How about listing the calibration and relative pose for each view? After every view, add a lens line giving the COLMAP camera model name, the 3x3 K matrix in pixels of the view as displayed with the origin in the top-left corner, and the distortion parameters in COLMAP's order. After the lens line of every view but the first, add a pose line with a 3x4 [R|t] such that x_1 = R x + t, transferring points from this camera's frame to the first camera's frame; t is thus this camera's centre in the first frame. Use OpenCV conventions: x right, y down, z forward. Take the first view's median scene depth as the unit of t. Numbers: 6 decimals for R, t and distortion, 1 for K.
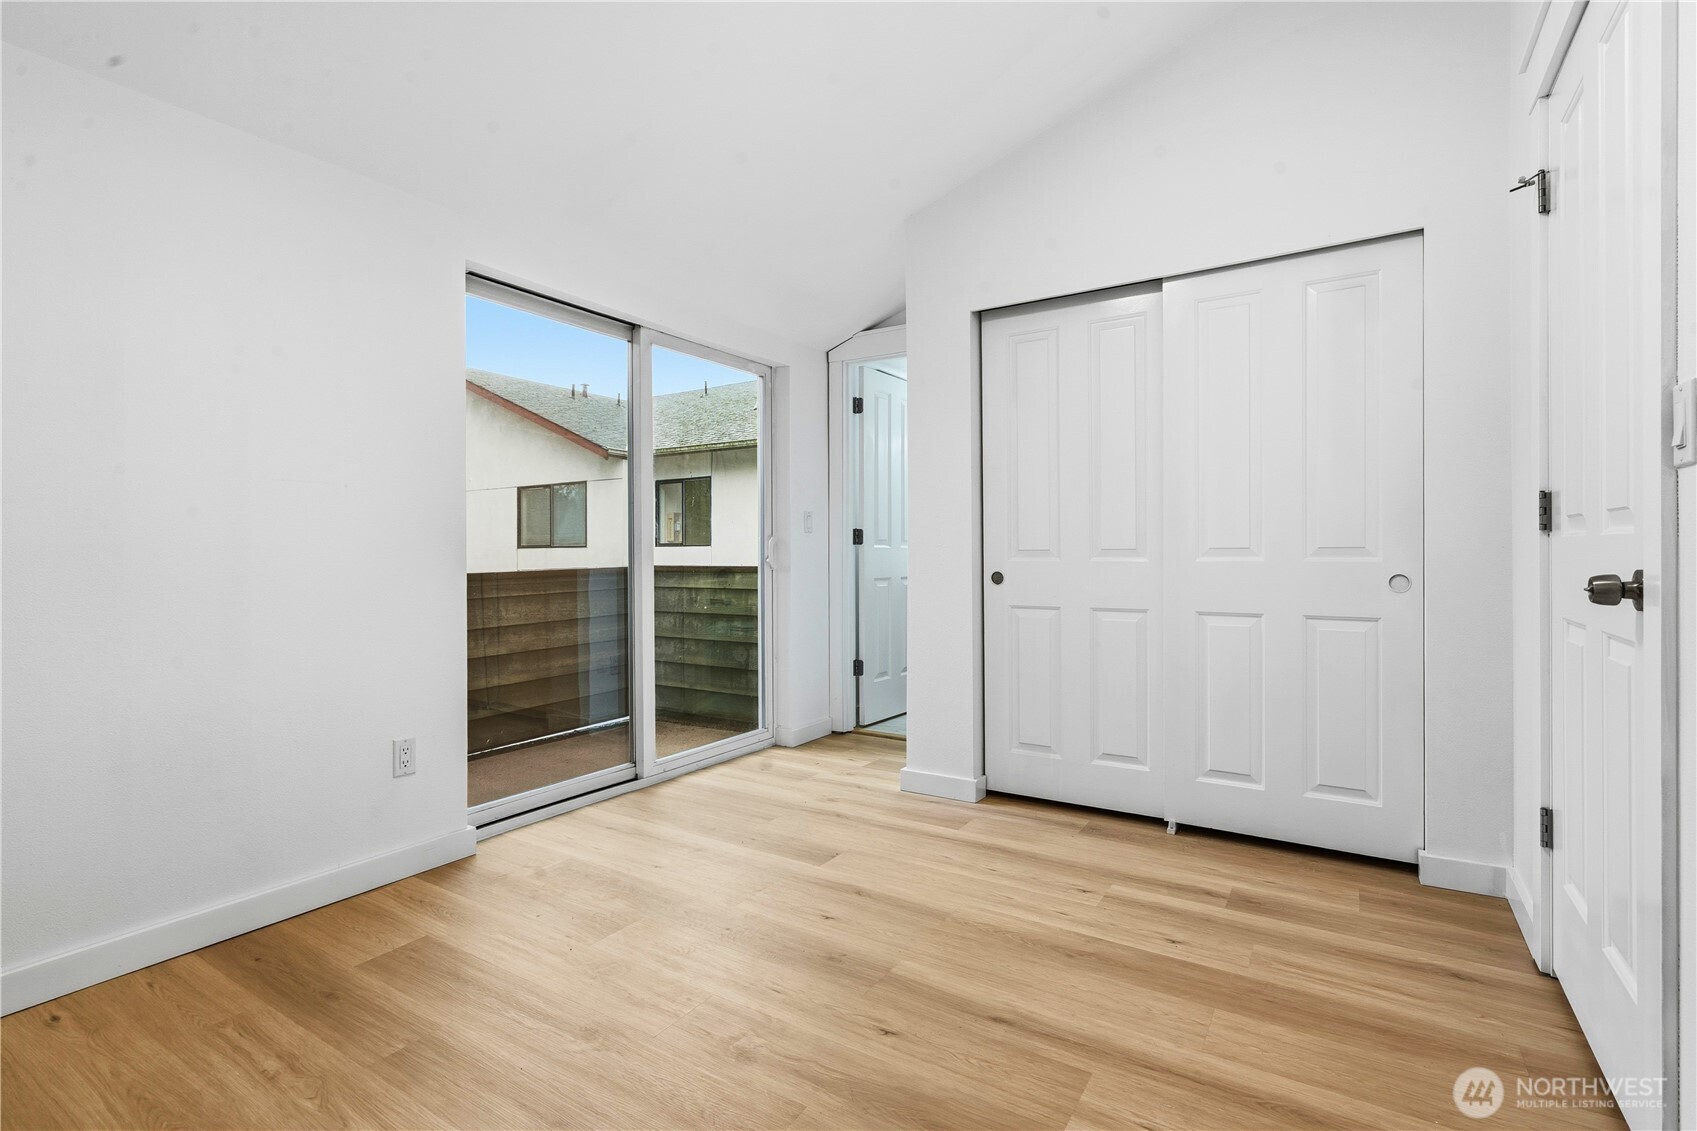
lens RADIAL K [[785.0, 0, 848.5], [0, 785.0, 561.3], [0, 0, 1]] dist [-0.000255, 0.000604]
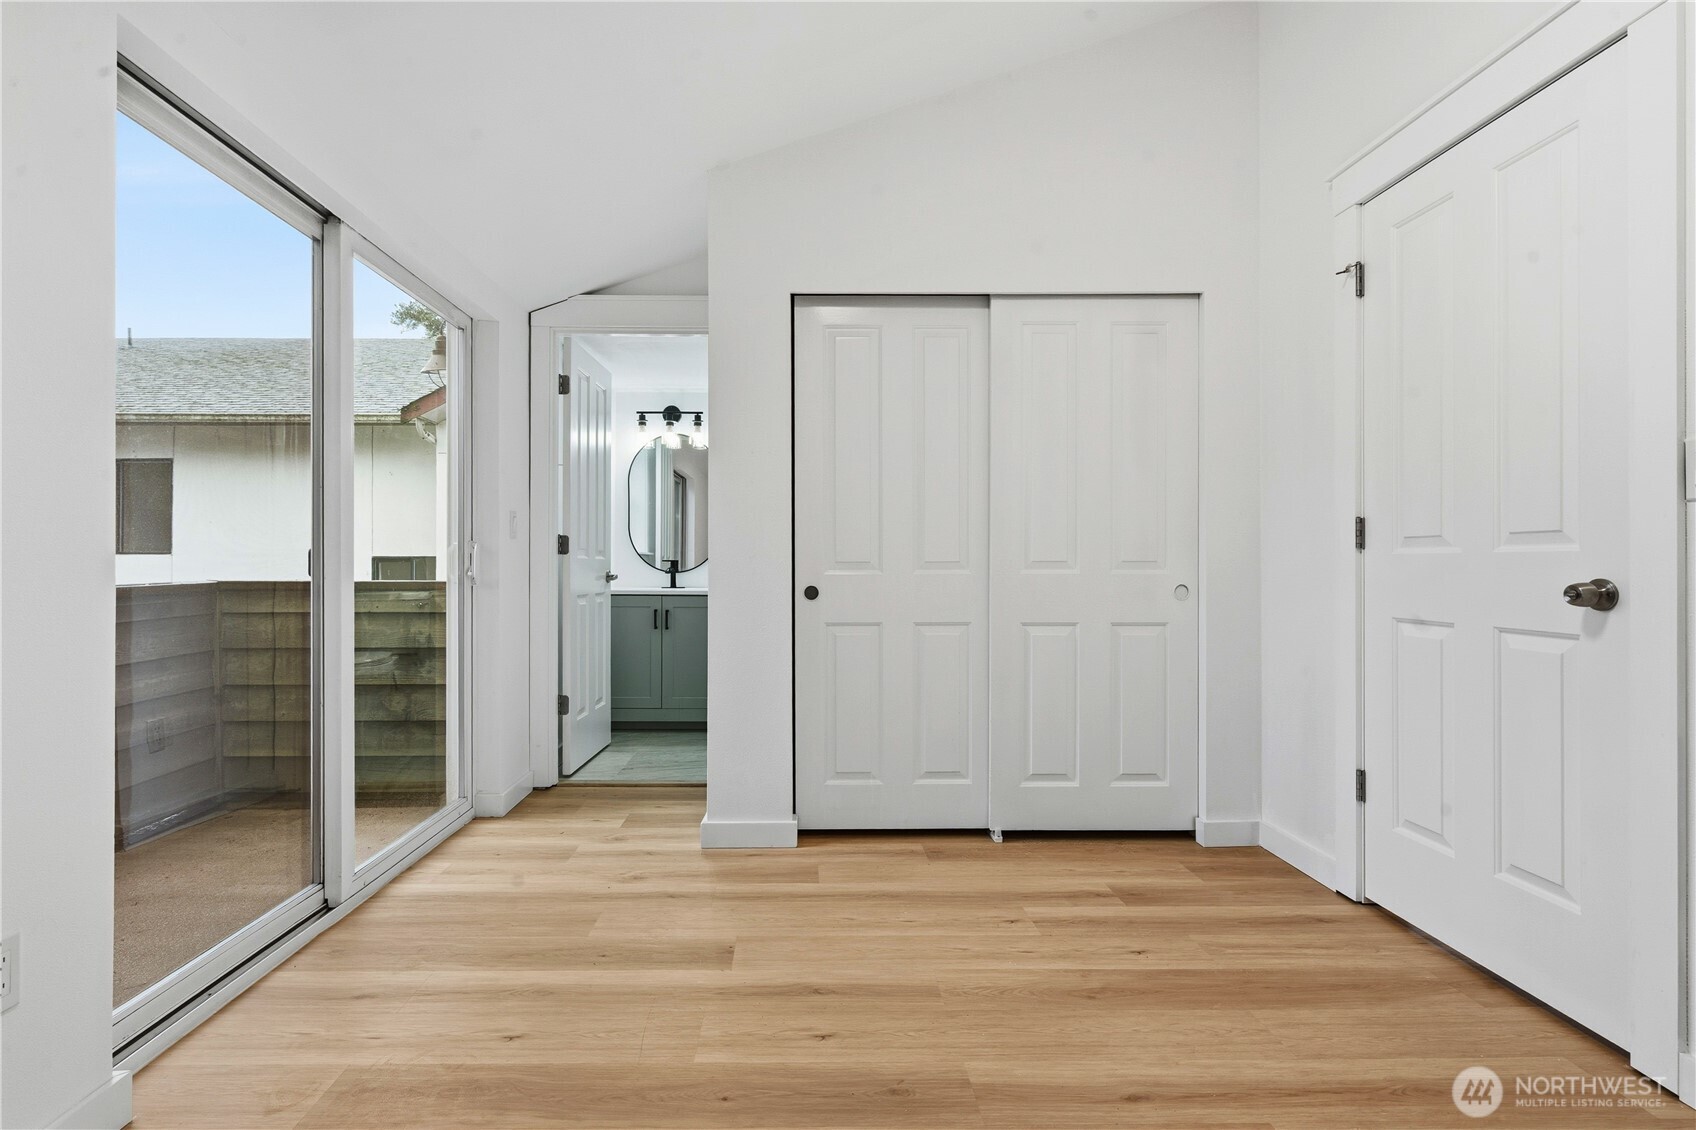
lens RADIAL K [[793.0, 0, 802.7], [0, 793.0, 569.0], [0, 0, 1]] dist [-0.000681, 0.000137]
pose [[0.839592, 0.002255, 0.543212, -0.357710], [0.001702, 0.999976, -0.006781, 0.000201], [-0.543214, 0.006618, 0.839568, 0.272218]]
